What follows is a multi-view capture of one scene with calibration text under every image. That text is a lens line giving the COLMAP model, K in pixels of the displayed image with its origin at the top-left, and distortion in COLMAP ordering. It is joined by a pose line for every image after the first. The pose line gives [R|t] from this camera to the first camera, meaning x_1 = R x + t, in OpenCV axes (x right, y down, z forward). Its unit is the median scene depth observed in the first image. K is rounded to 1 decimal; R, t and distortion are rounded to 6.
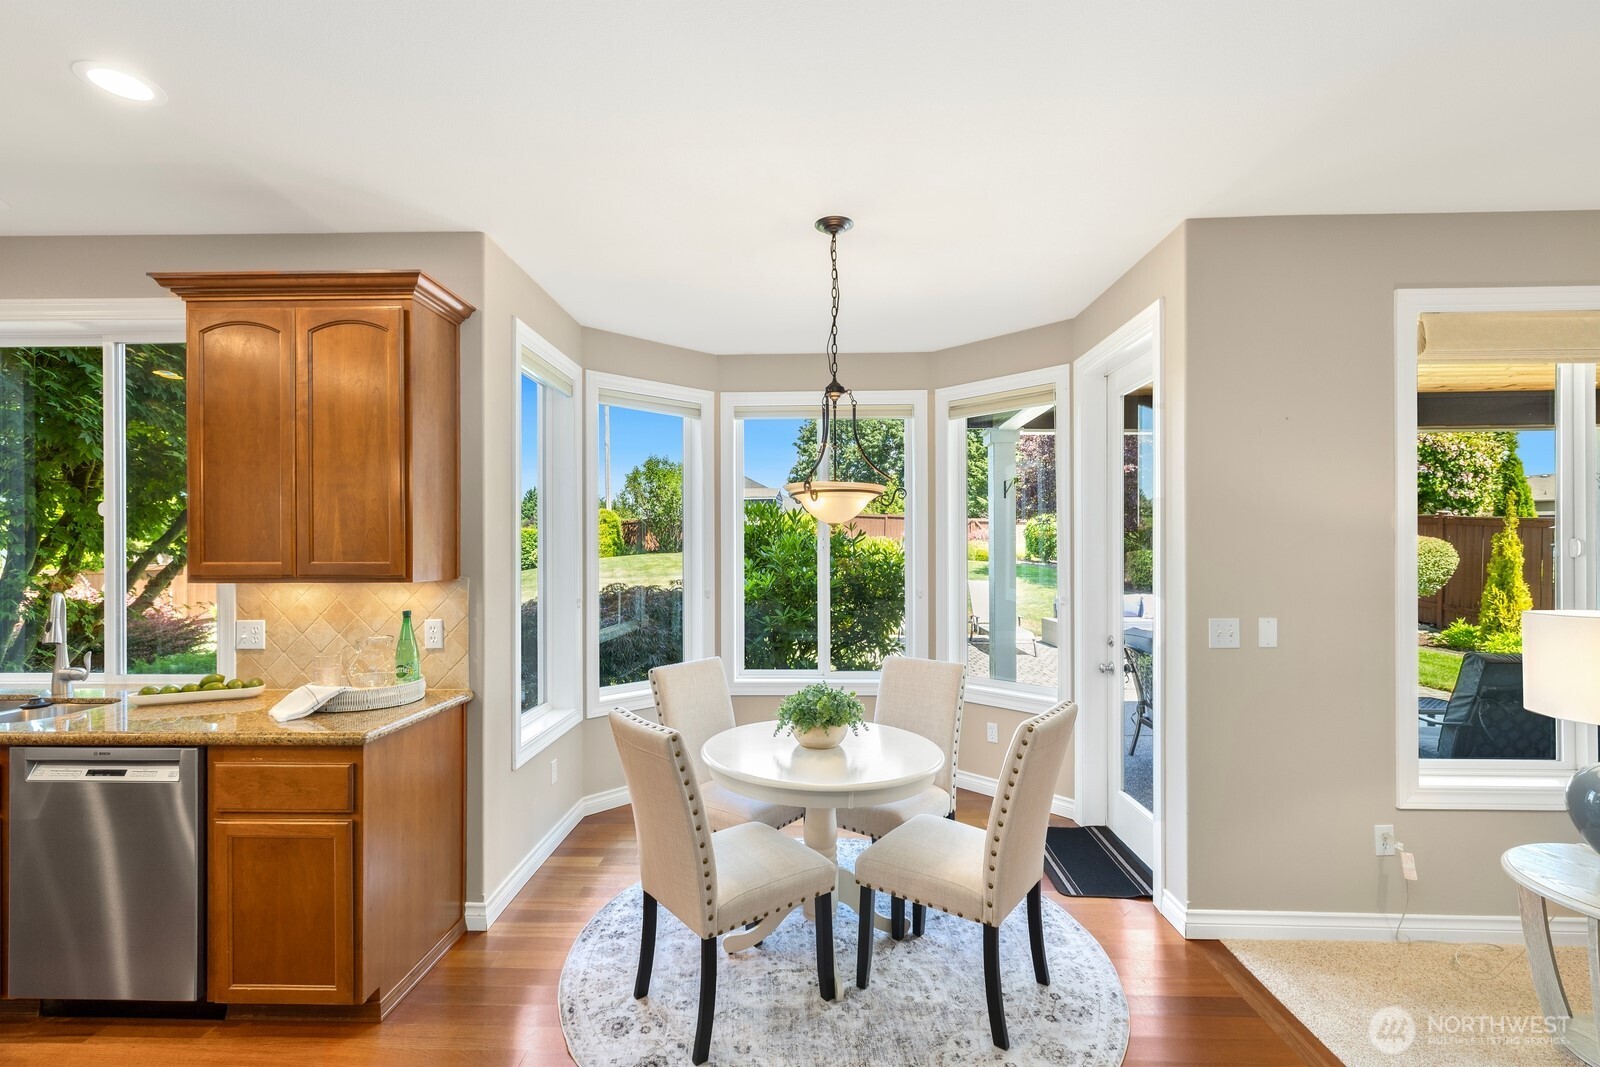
lens RADIAL K [[713.3, 0, 789.4], [0, 713.3, 550.6], [0, 0, 1]] dist [0.006381, 0.000433]
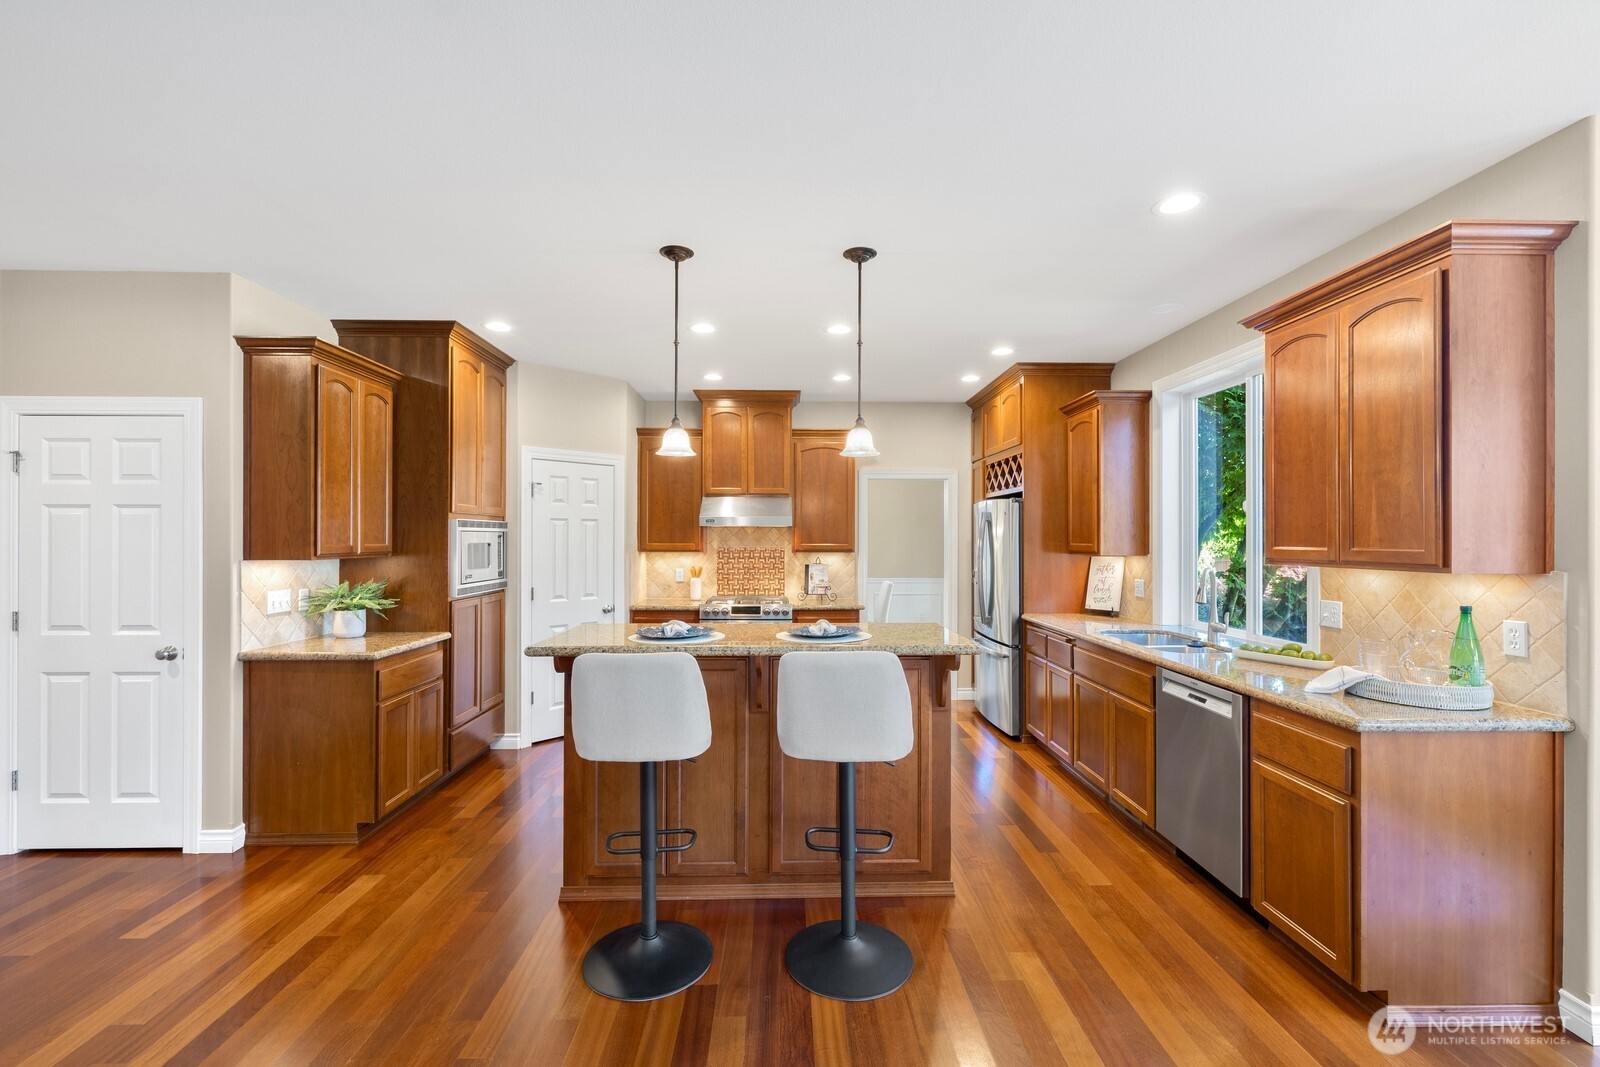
lens RADIAL K [[677.6, 0, 800.0], [0, 677.6, 533.5], [0, 0, 1]] dist [0.002055, 0.000468]
pose [[0.063872, -0.003554, -0.997952, 0.257226], [-0.002133, 0.999991, -0.003698, -0.000329], [0.997956, 0.002365, 0.063863, 0.133673]]
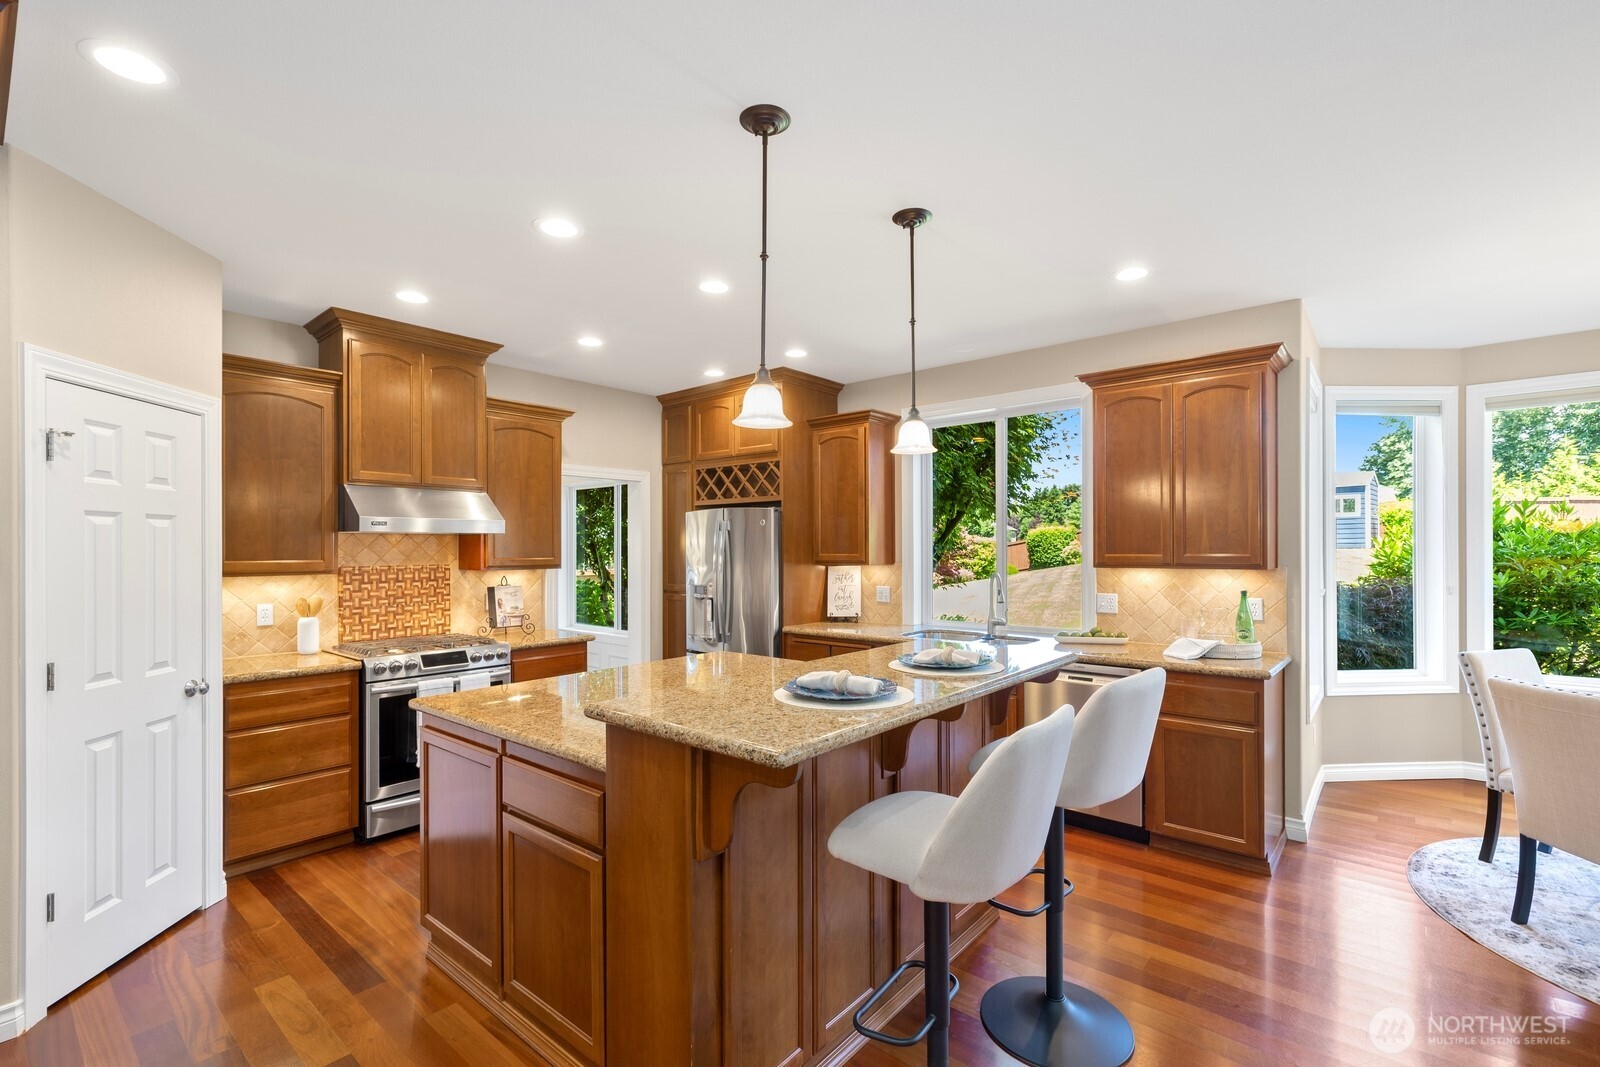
lens RADIAL K [[704.2, 0, 801.4], [0, 704.2, 549.8], [0, 0, 1]] dist [0.009237, 0.000170]
pose [[0.785707, 0.000232, -0.618599, -0.379405], [0.001155, 0.999998, 0.001843, 0.002620], [0.618598, -0.002163, 0.785705, -0.605877]]
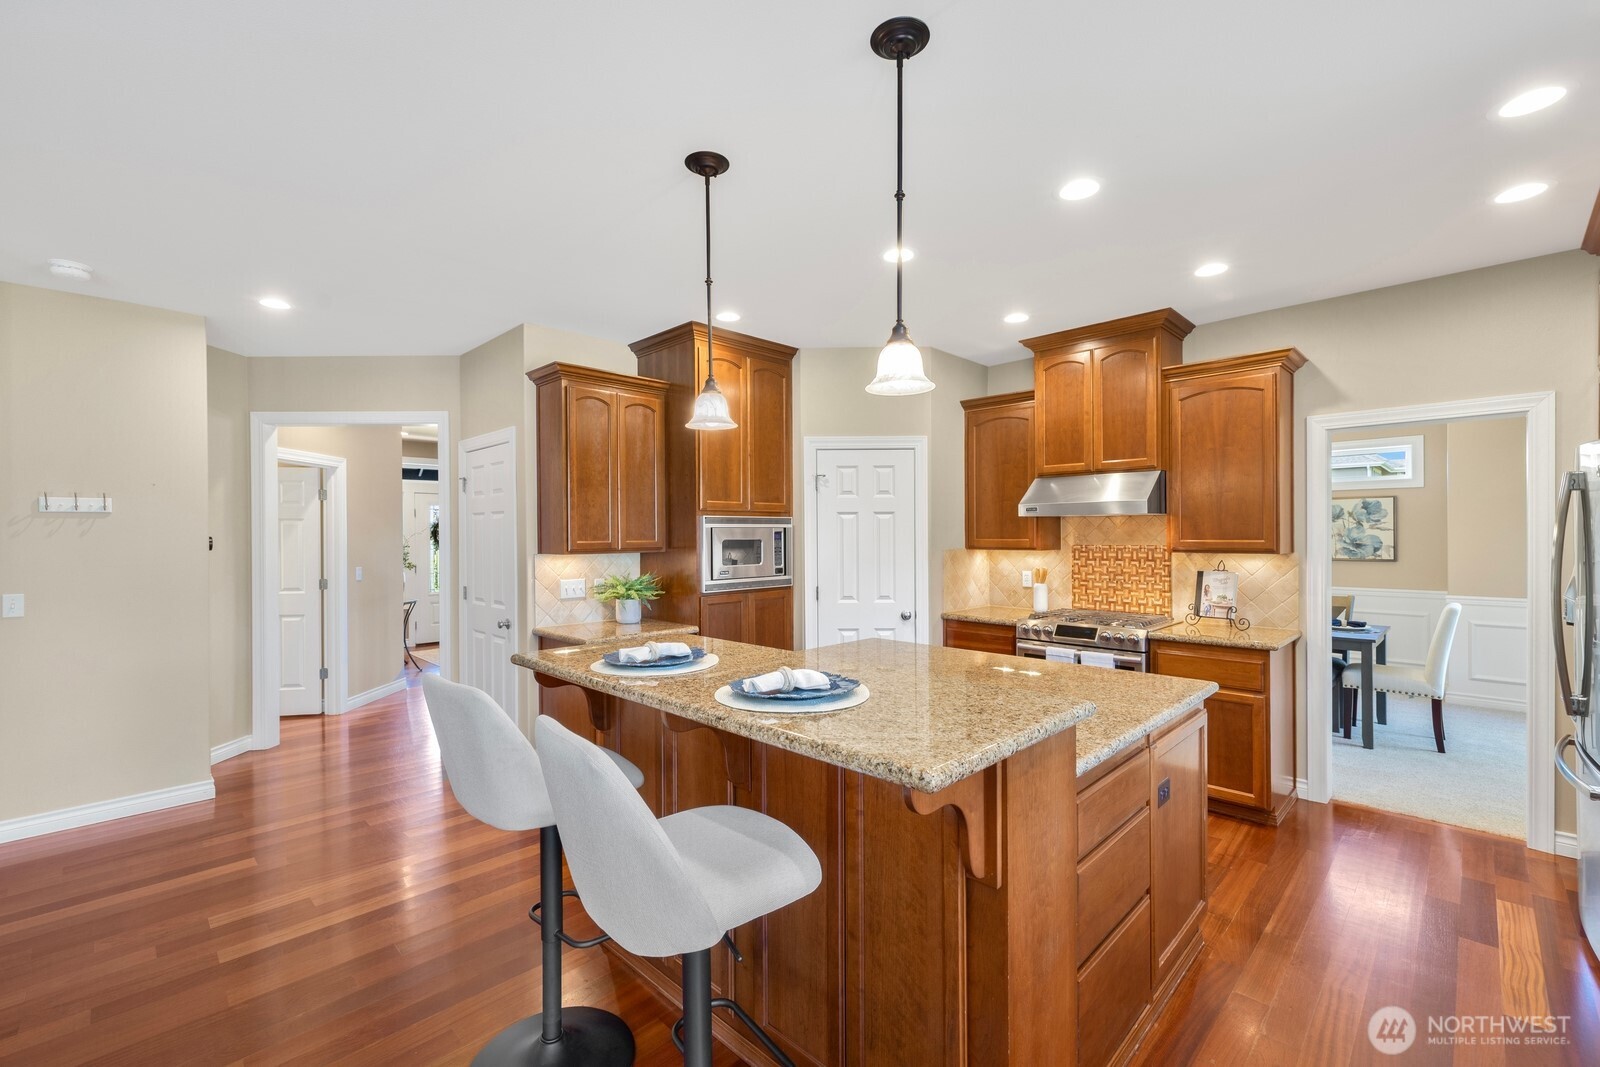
lens RADIAL K [[677.6, 0, 800.0], [0, 677.6, 533.5], [0, 0, 1]] dist [0.002055, 0.000468]
pose [[-0.675645, 0.007265, -0.737192, -0.331814], [0.008044, 0.999965, 0.002481, 0.001415], [0.737183, -0.004254, -0.675679, 0.682587]]
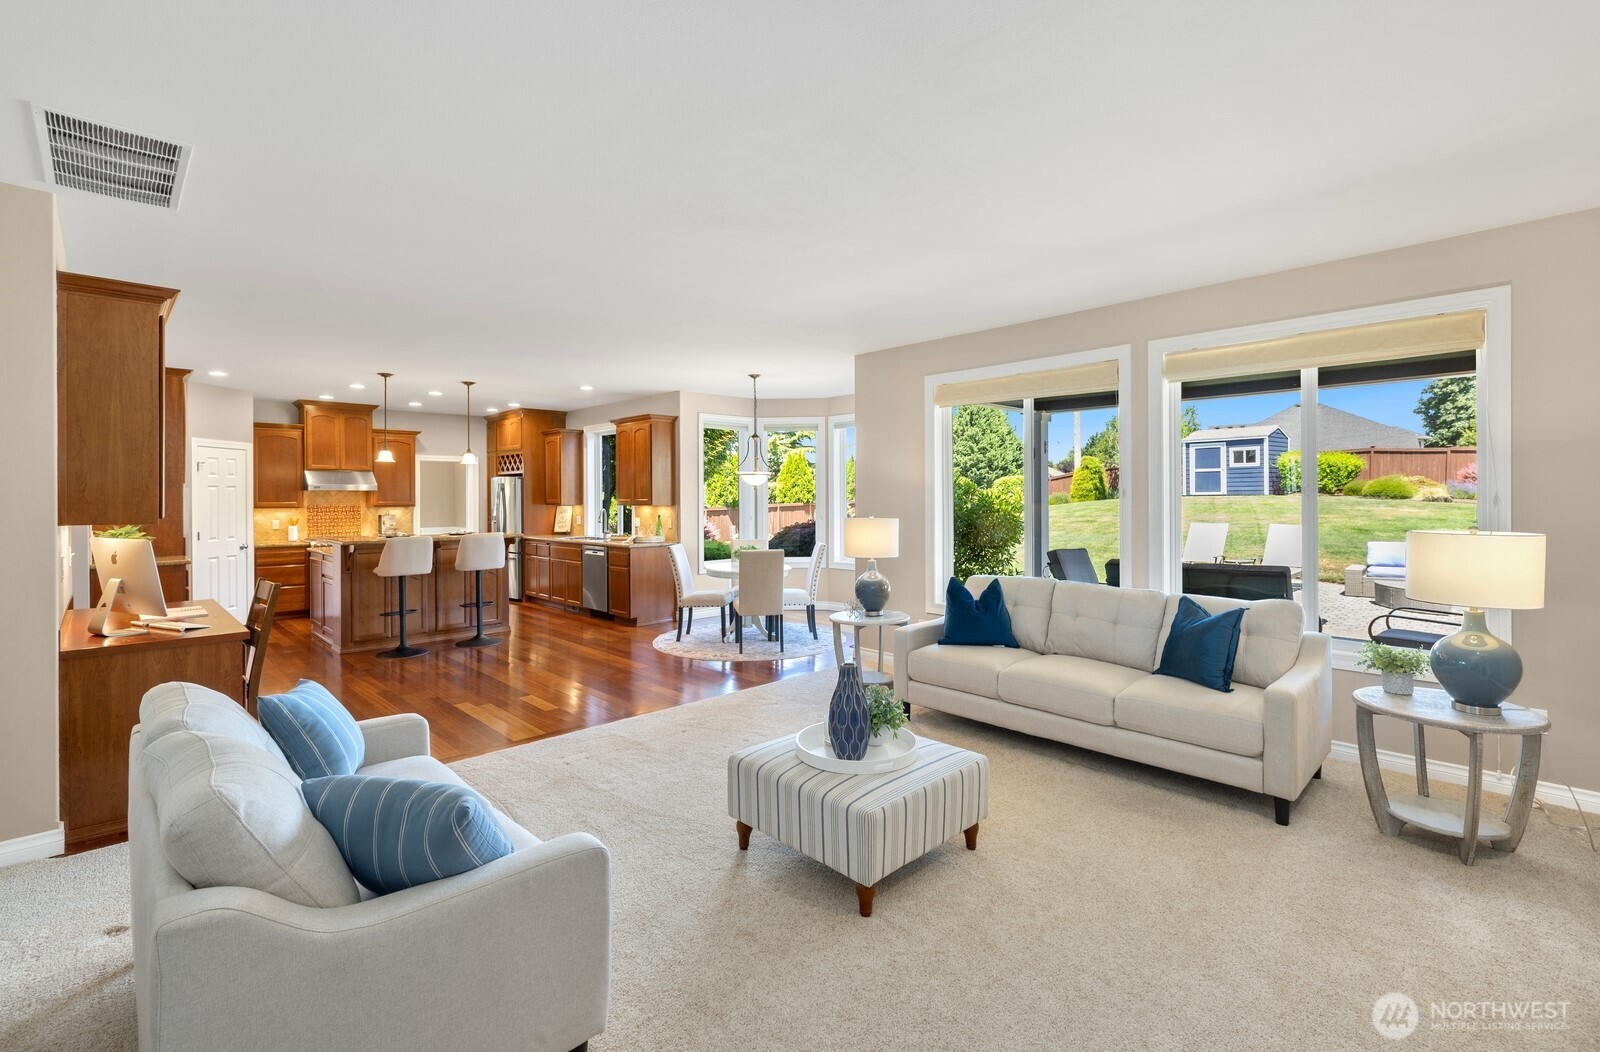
lens RADIAL K [[712.4, 0, 793.0], [0, 712.4, 497.9], [0, 0, 1]] dist [0.010095, -0.000181]
pose [[0.716428, -0.000890, -0.697661, 2.214244], [0.003180, 0.999993, 0.001991, 0.003990], [0.697654, -0.003645, 0.716426, -0.904448]]
